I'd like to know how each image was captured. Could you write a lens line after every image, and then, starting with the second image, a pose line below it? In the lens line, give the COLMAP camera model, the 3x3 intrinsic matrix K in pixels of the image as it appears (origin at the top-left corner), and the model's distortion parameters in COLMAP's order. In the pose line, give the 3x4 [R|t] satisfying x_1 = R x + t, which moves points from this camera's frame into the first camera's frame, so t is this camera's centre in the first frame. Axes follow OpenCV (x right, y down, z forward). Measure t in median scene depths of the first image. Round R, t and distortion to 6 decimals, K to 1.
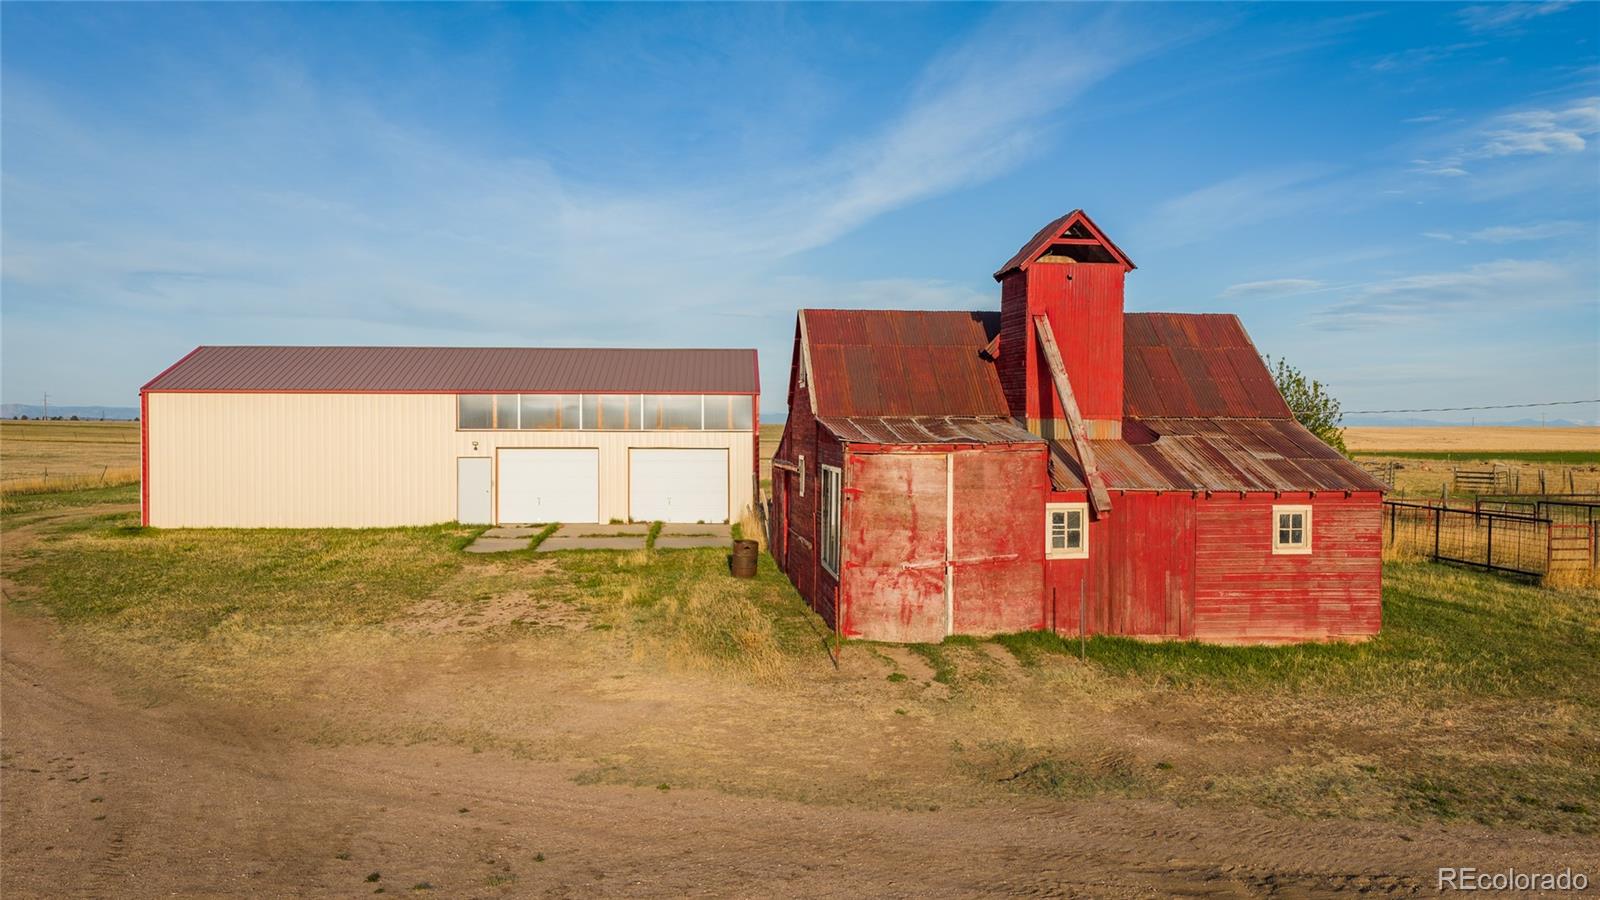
lens RADIAL K [[1458.3, 0, 800.1], [0, 1458.3, 430.4], [0, 0, 1]] dist [0.002479, 0.001285]
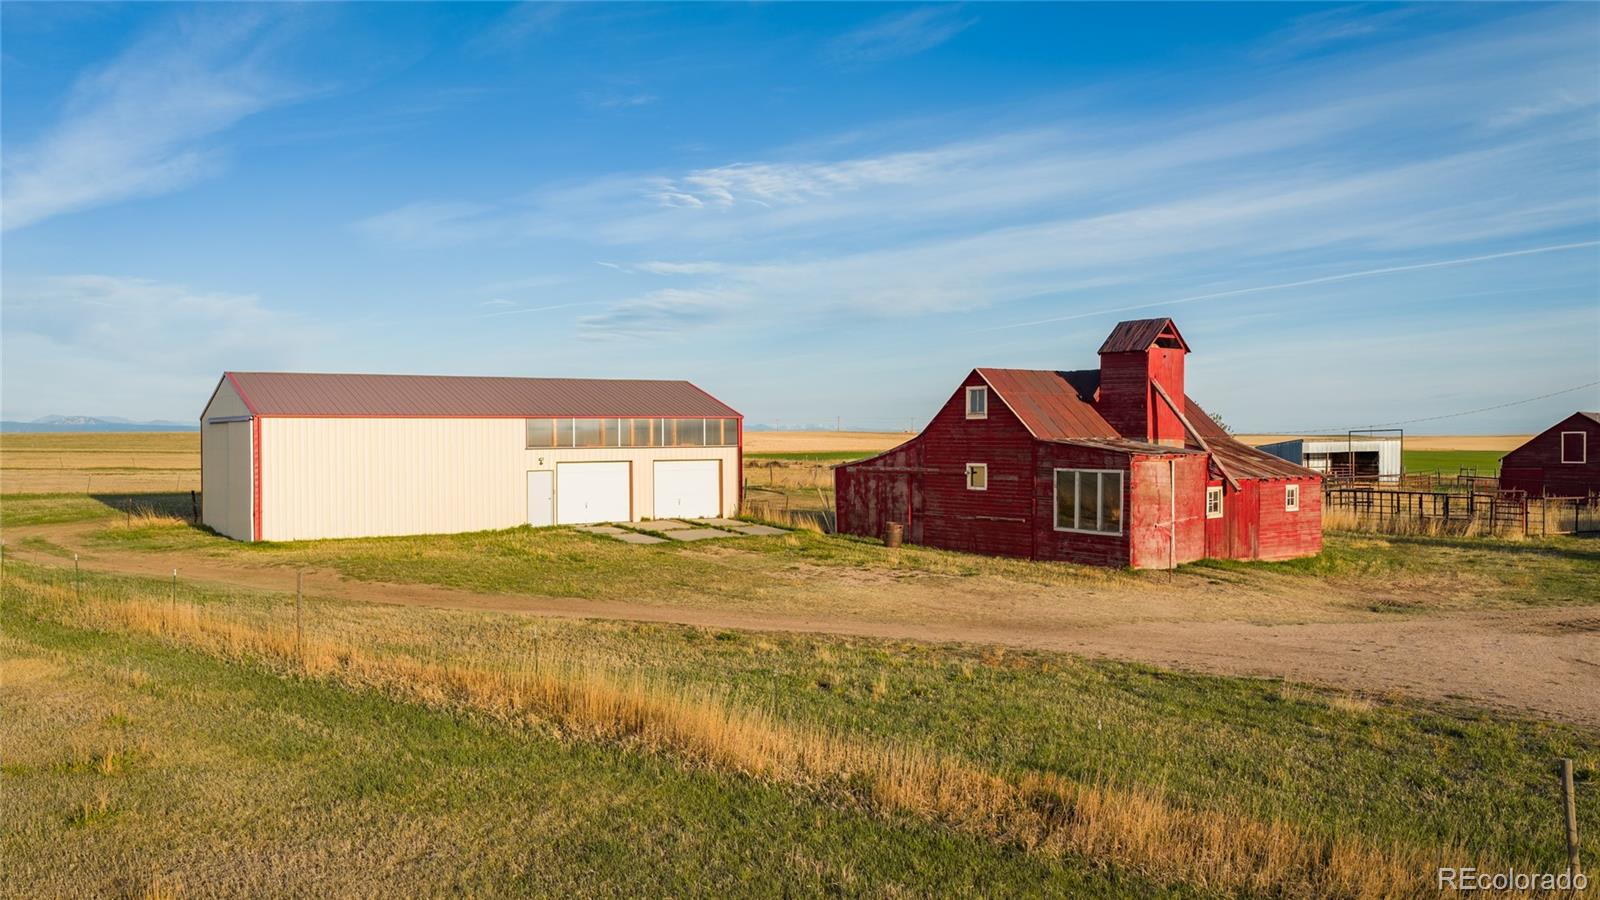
lens RADIAL K [[1347.5, 0, 798.1], [0, 1347.5, 481.7], [0, 0, 1]] dist [0.063306, -0.126103]
pose [[0.834400, -0.023516, 0.550658, -1.058091], [0.006738, 0.999450, 0.032472, -0.012627], [-0.551118, -0.023384, 0.834099, -0.093961]]
